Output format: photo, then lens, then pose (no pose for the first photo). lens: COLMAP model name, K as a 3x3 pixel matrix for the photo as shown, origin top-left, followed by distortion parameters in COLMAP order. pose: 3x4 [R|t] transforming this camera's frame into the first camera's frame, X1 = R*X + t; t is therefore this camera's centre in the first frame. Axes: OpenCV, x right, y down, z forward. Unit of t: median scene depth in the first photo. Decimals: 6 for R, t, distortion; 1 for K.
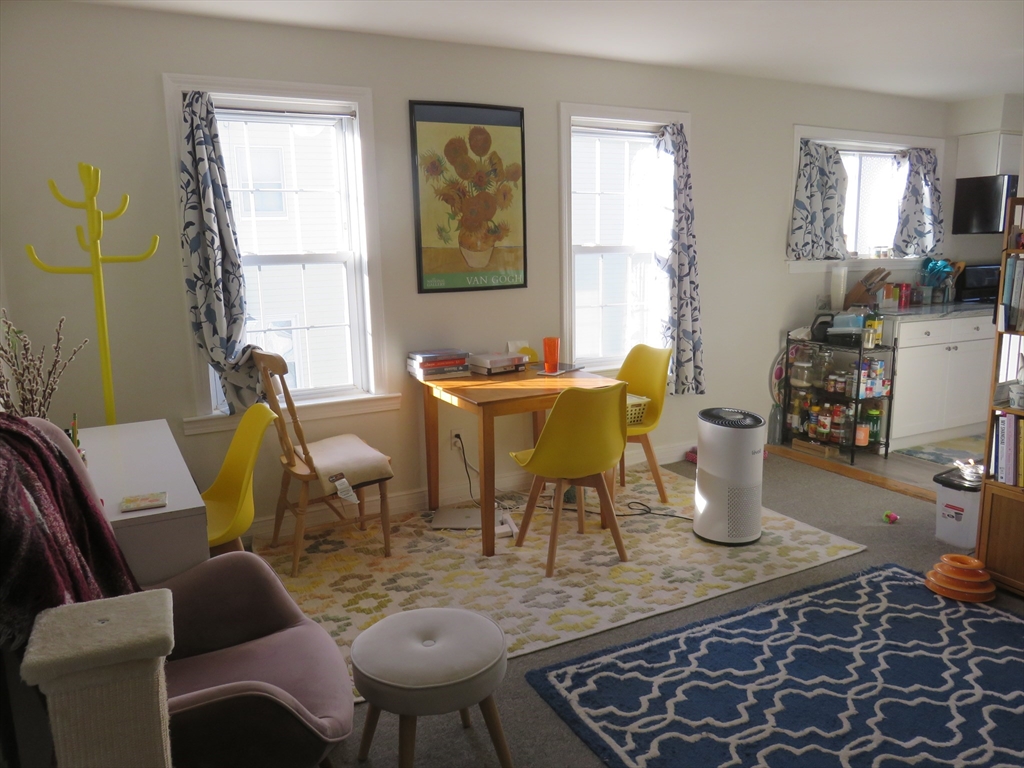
lens RADIAL K [[775.0, 0, 514.3], [0, 775.0, 384.4], [0, 0, 1]] dist [-0.007136, 0.010709]
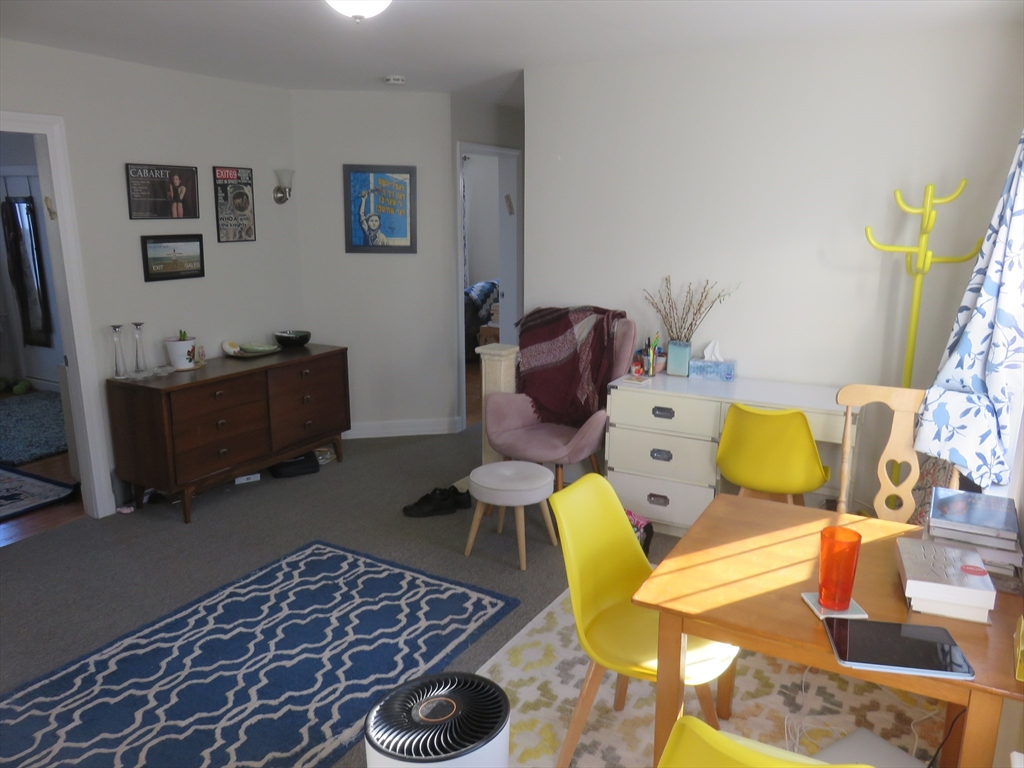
lens RADIAL K [[775.0, 0, 511.1], [0, 775.0, 385.2], [0, 0, 1]] dist [-0.007136, 0.010709]
pose [[-0.844422, 0.131927, -0.519179, 0.657186], [-0.089535, 0.920805, 0.379607, -0.448302], [0.528143, 0.367033, -0.765736, 1.875684]]
